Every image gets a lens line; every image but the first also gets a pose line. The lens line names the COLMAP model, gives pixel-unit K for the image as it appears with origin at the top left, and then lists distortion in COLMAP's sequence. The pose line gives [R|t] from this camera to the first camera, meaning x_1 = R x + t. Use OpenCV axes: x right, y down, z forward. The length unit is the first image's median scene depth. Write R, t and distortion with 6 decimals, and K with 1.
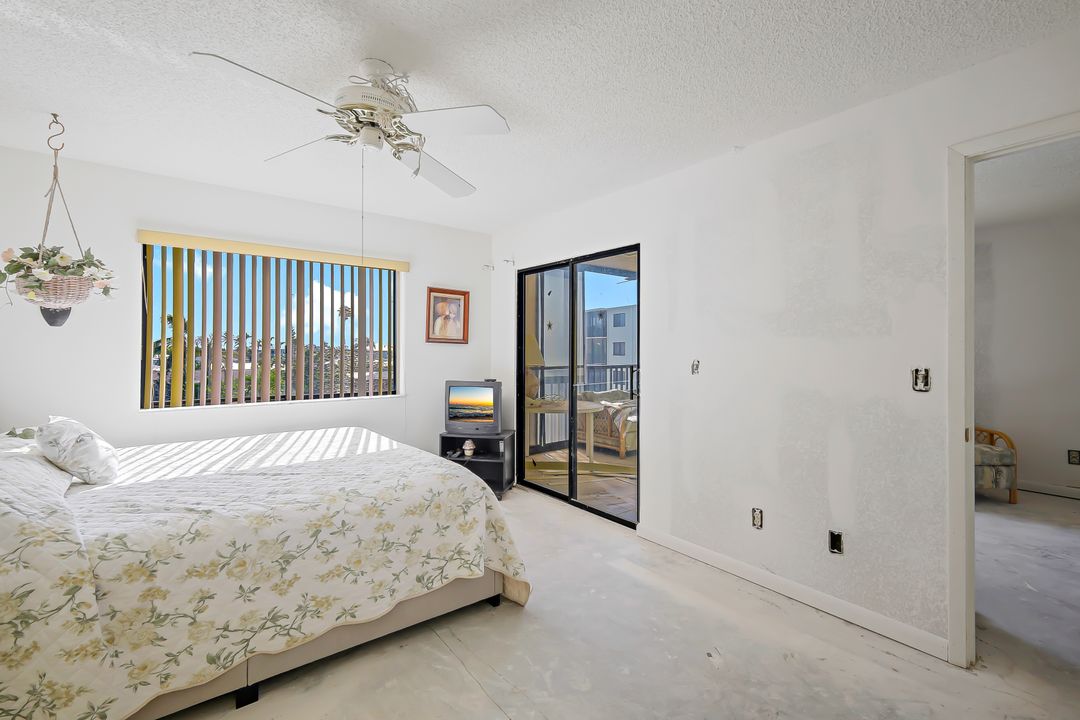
lens RADIAL K [[478.6, 0, 540.2], [0, 478.6, 355.4], [0, 0, 1]] dist [0.007740, -0.000210]
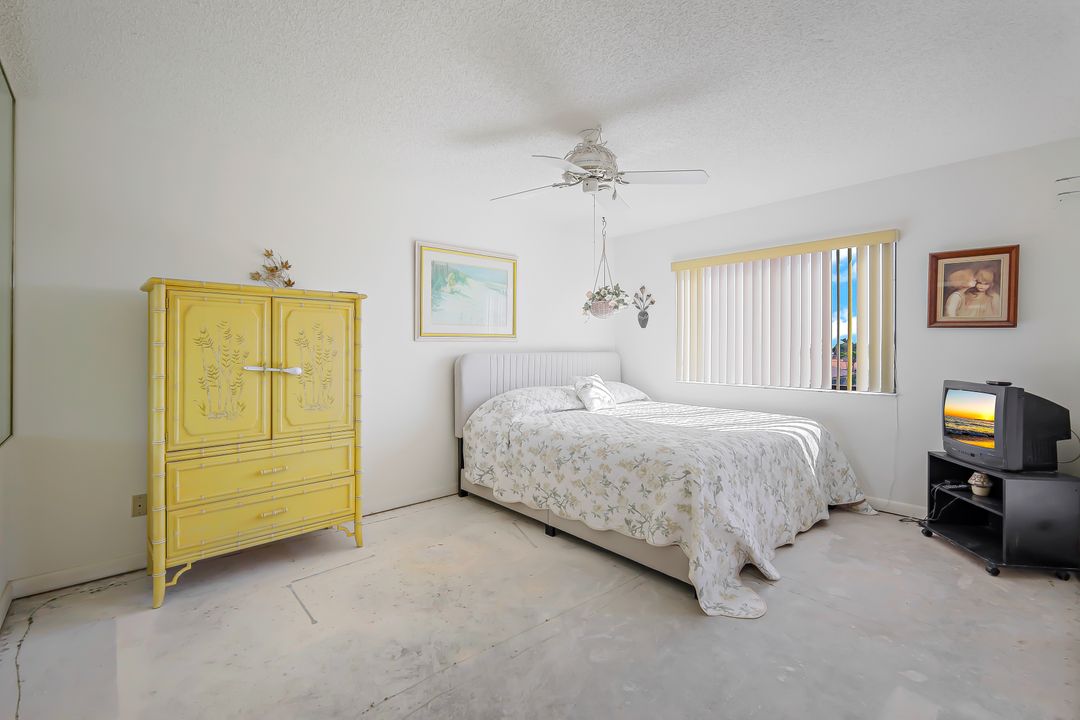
lens RADIAL K [[472.6, 0, 542.9], [0, 472.6, 350.1], [0, 0, 1]] dist [-0.001003, -0.000437]
pose [[0.060640, -0.002740, -0.998156, 0.946555], [-0.011381, 0.999929, -0.003436, 0.034143], [0.998095, 0.011568, 0.060604, 0.711931]]
